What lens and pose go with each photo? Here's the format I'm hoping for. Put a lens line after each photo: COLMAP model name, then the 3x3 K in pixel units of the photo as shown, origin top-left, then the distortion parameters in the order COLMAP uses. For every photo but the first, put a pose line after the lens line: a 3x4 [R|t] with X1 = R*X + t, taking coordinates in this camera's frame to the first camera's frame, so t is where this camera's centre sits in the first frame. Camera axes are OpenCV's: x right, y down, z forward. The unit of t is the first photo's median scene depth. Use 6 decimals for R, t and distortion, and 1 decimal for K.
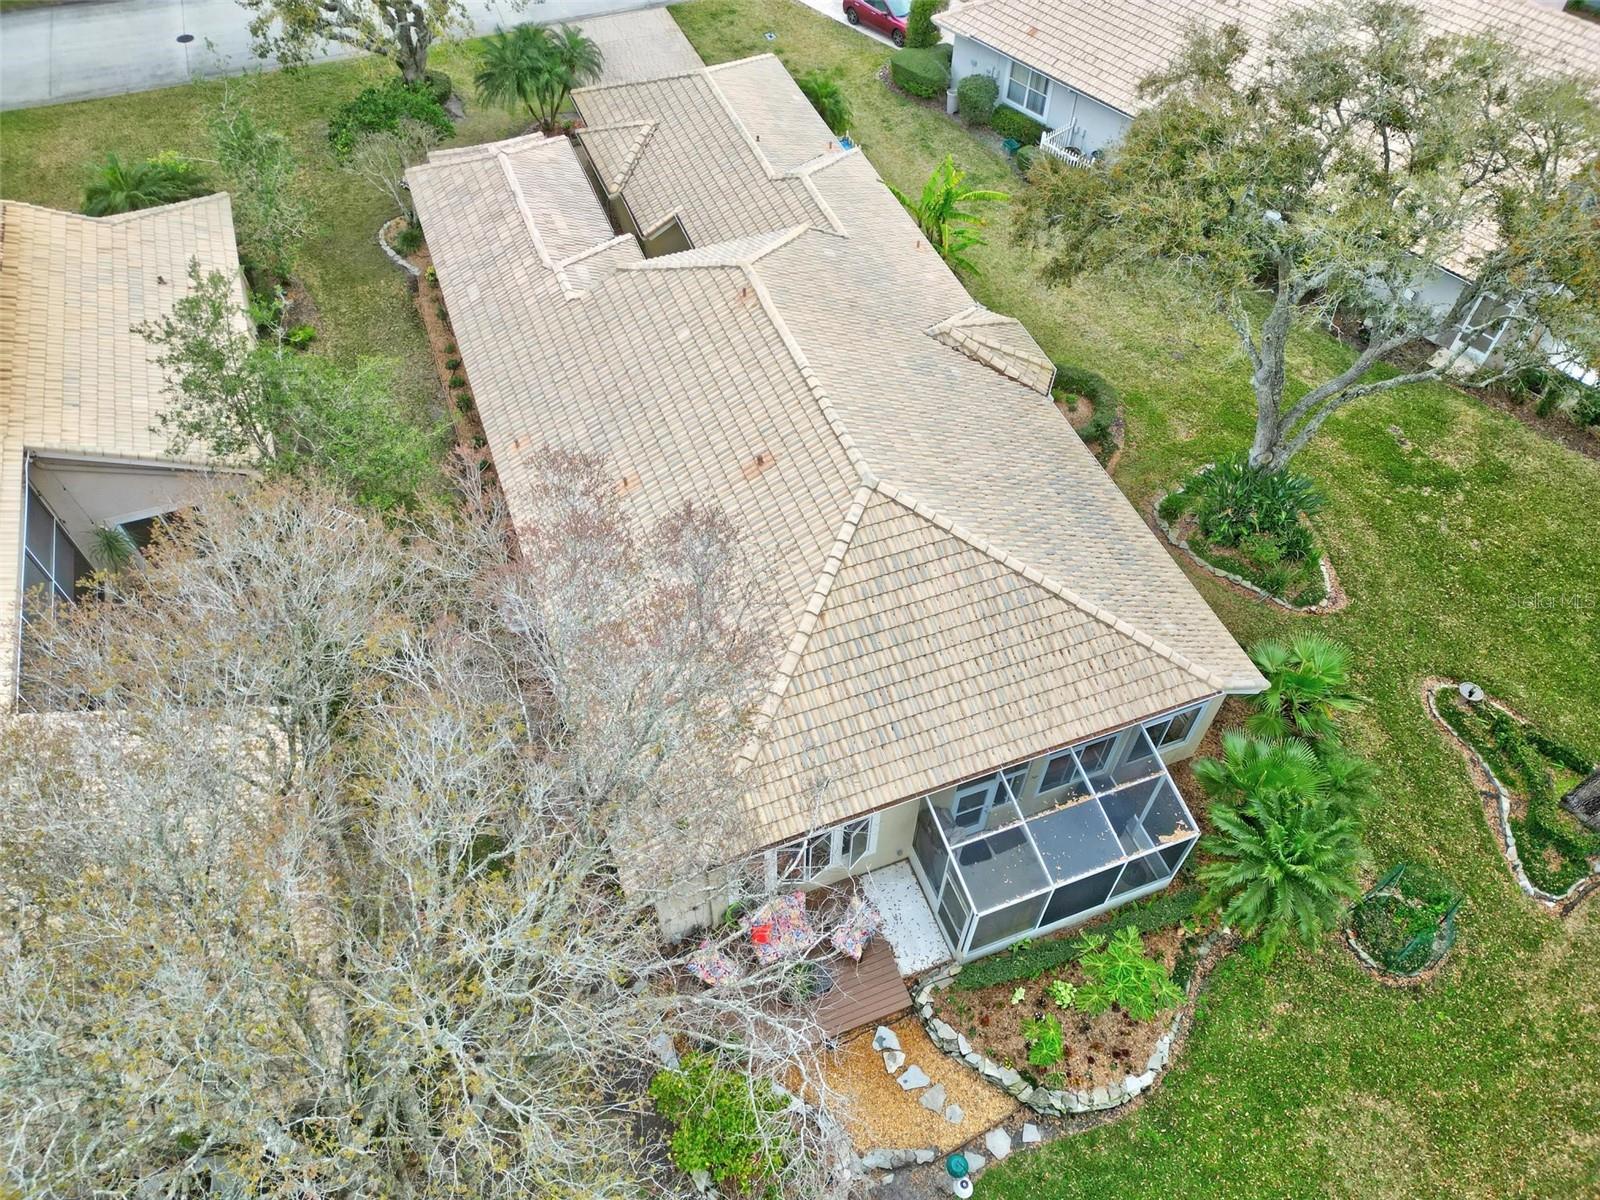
lens RADIAL K [[1112.8, 0, 795.8], [0, 1112.8, 599.6], [0, 0, 1]] dist [0.084324, -0.090741]
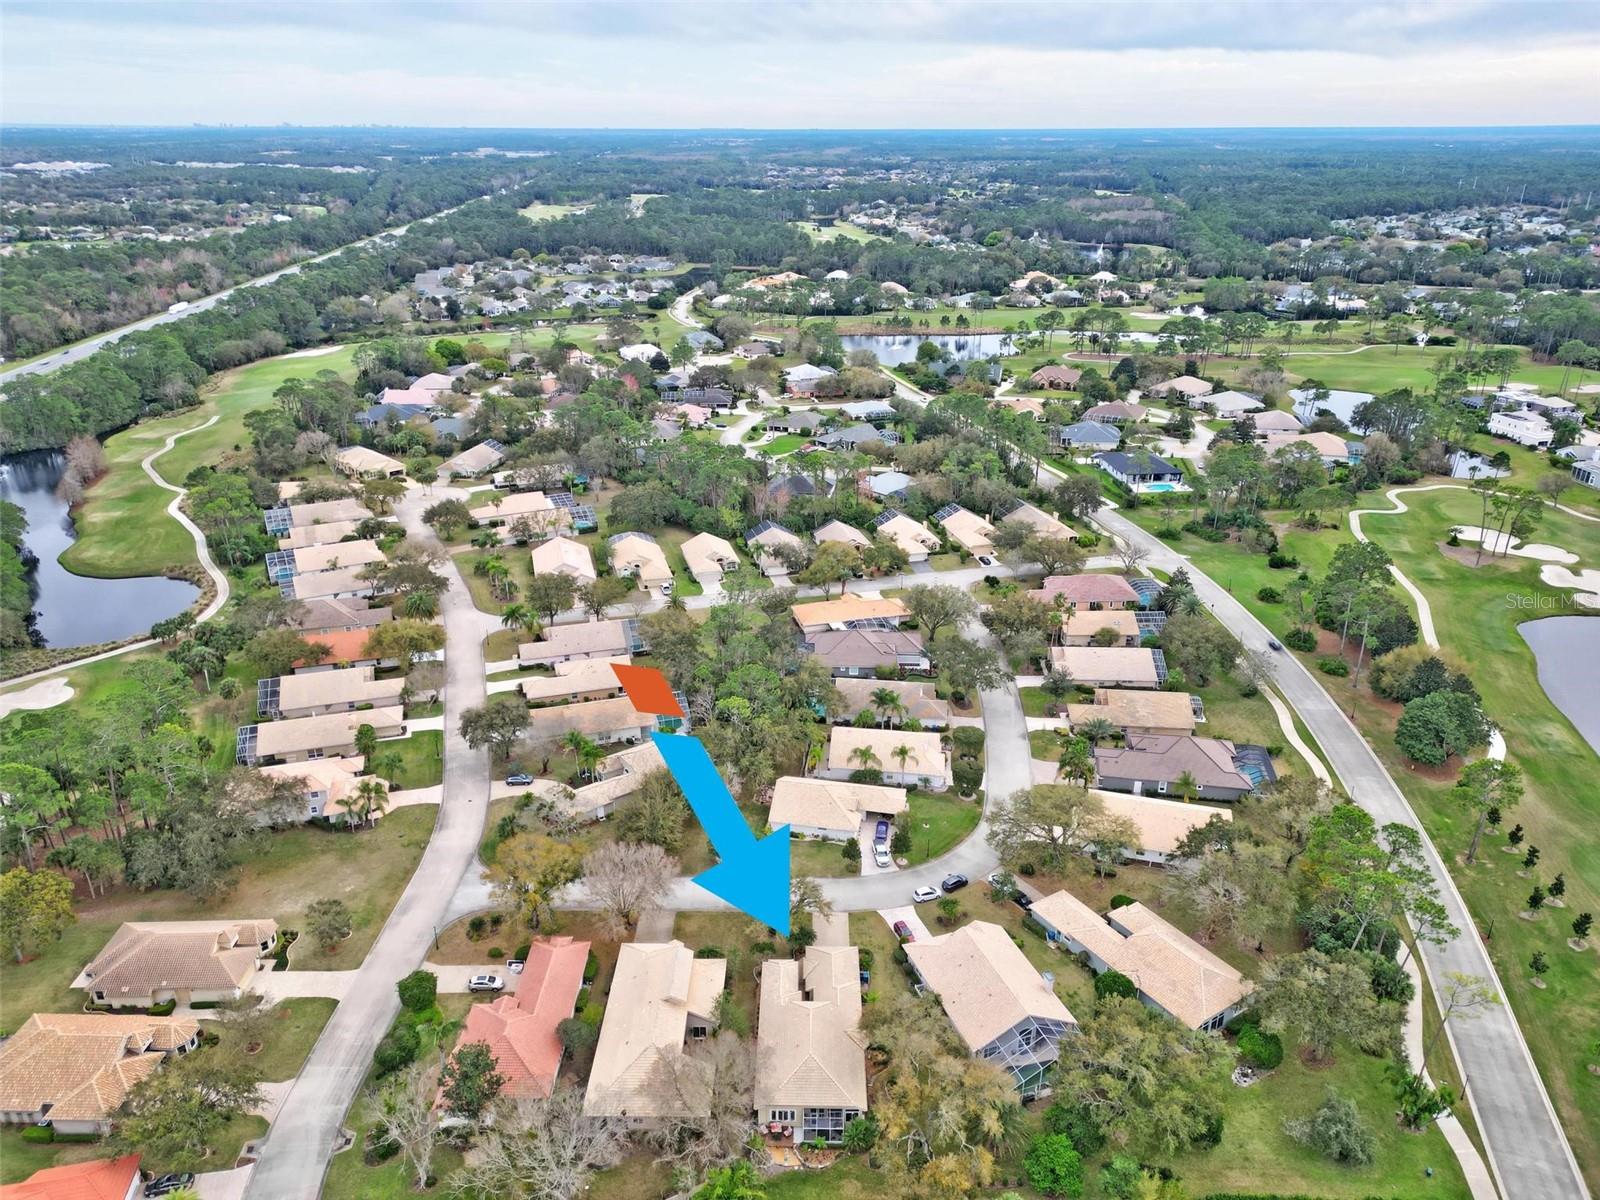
lens RADIAL K [[1112.8, 0, 795.8], [0, 1112.8, 599.6], [0, 0, 1]] dist [0.084324, -0.090741]
pose [[0.930921, 0.138450, -0.337961, 1.555777], [-0.286152, 0.851504, -0.439383, 0.459591], [0.226943, 0.505739, 0.832301, -4.880466]]
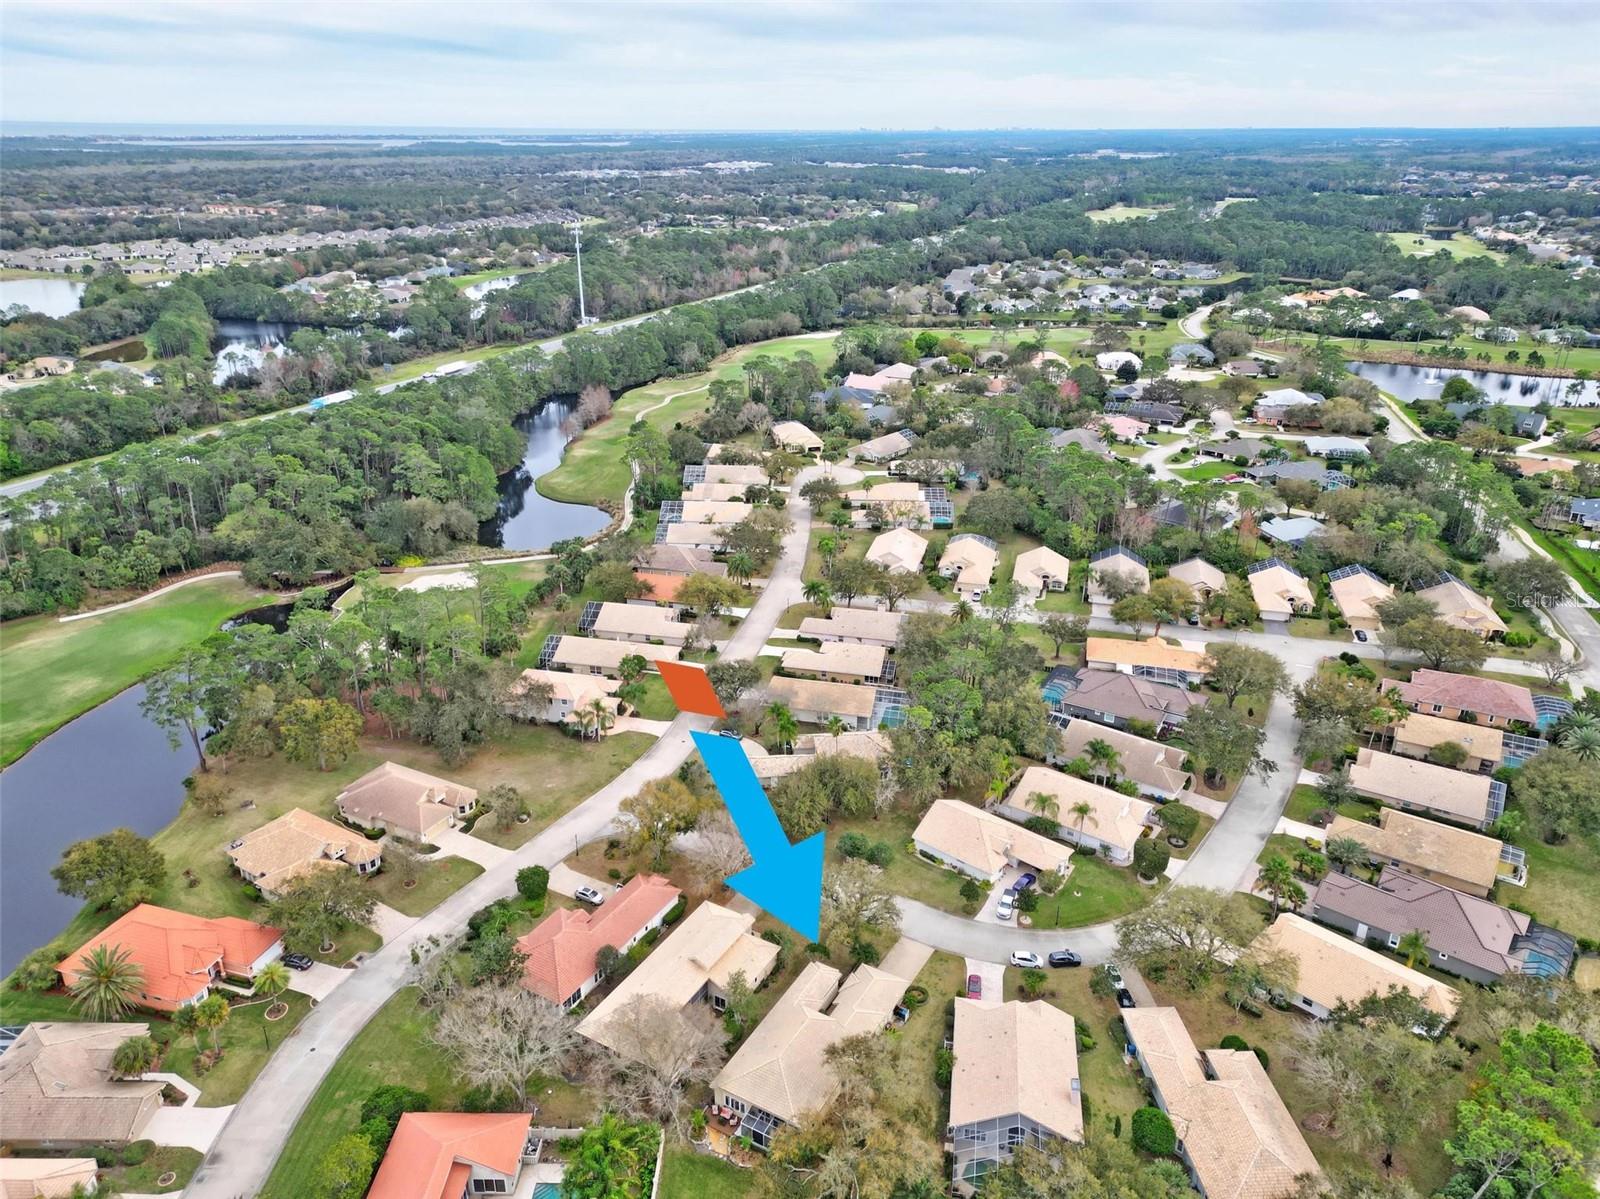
lens RADIAL K [[1112.8, 0, 795.8], [0, 1112.8, 599.1], [0, 0, 1]] dist [0.084324, -0.090741]
pose [[0.633647, 0.297758, -0.714025, 3.379500], [-0.610633, 0.759188, -0.225303, -0.605483], [0.474993, 0.578769, 0.662878, -4.031930]]
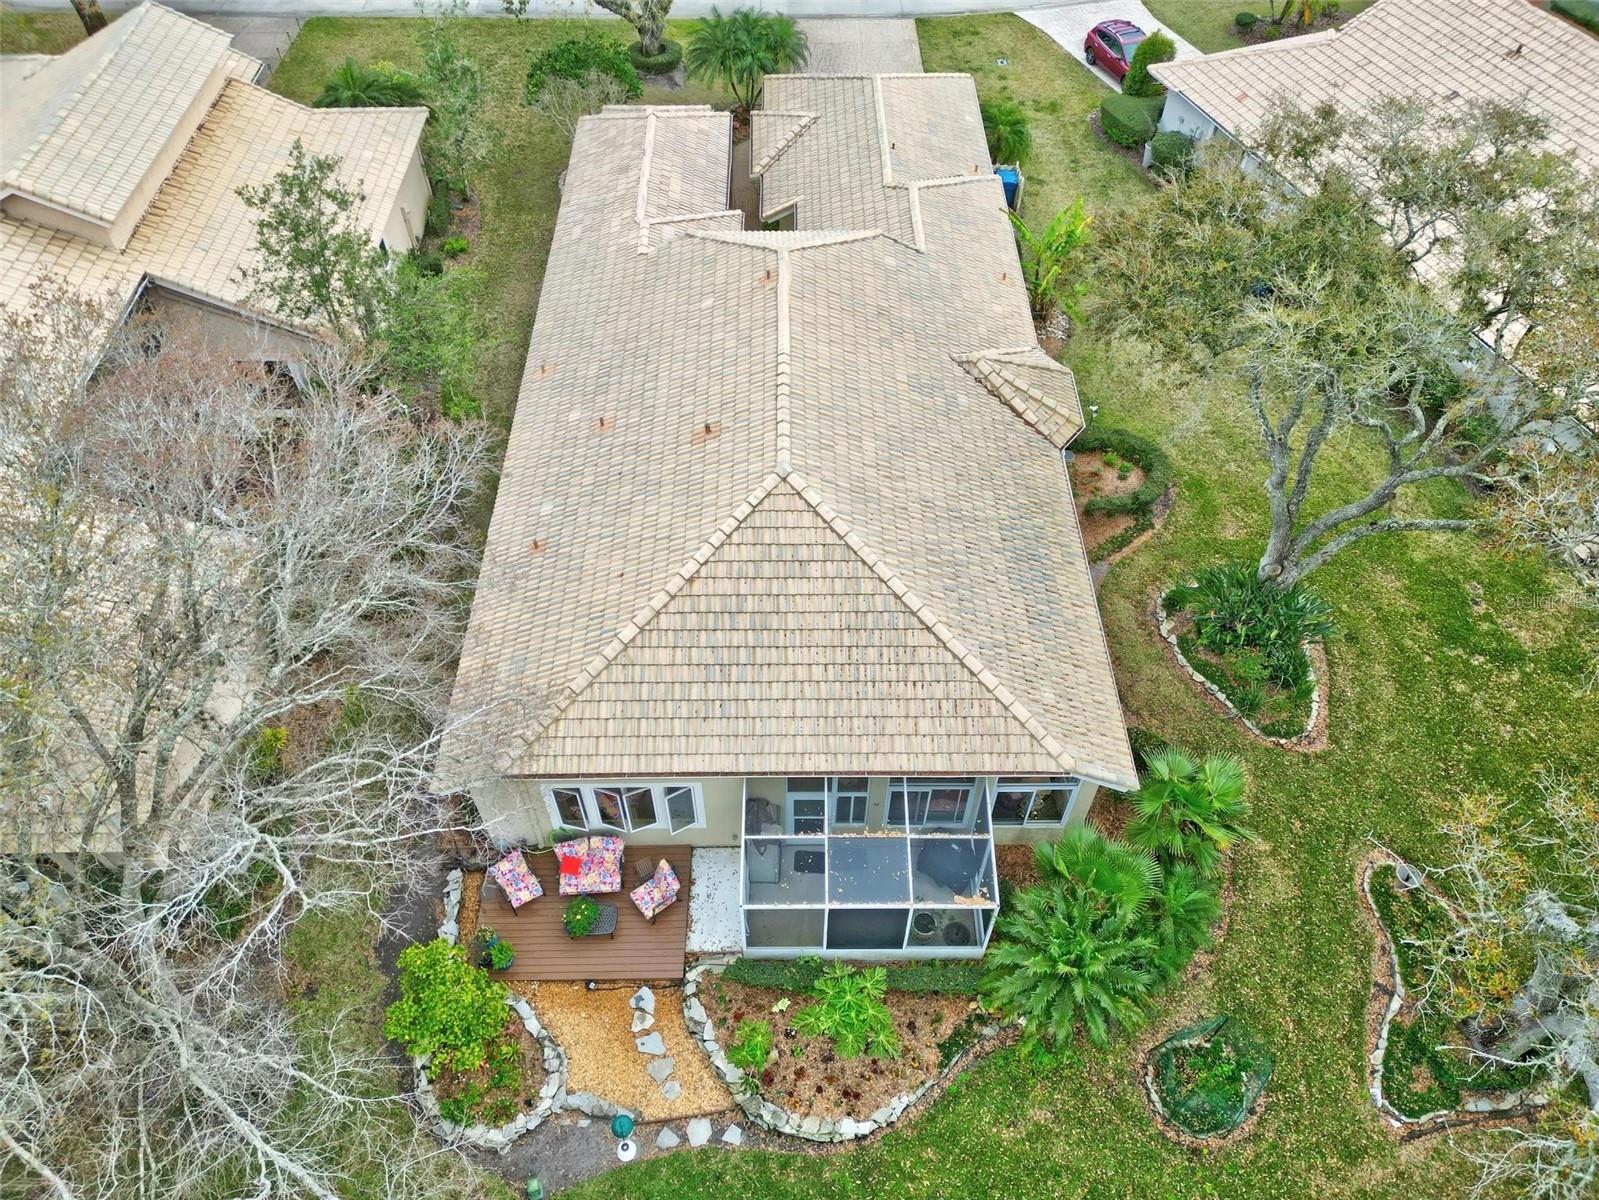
lens RADIAL K [[1112.2, 0, 795.3], [0, 1112.2, 599.6], [0, 0, 1]] dist [0.084324, -0.090741]
pose [[0.937922, 0.269014, -0.218939, 0.291061], [-0.272961, 0.961943, 0.012605, -0.007432], [0.213997, 0.047939, 0.975657, 0.016376]]
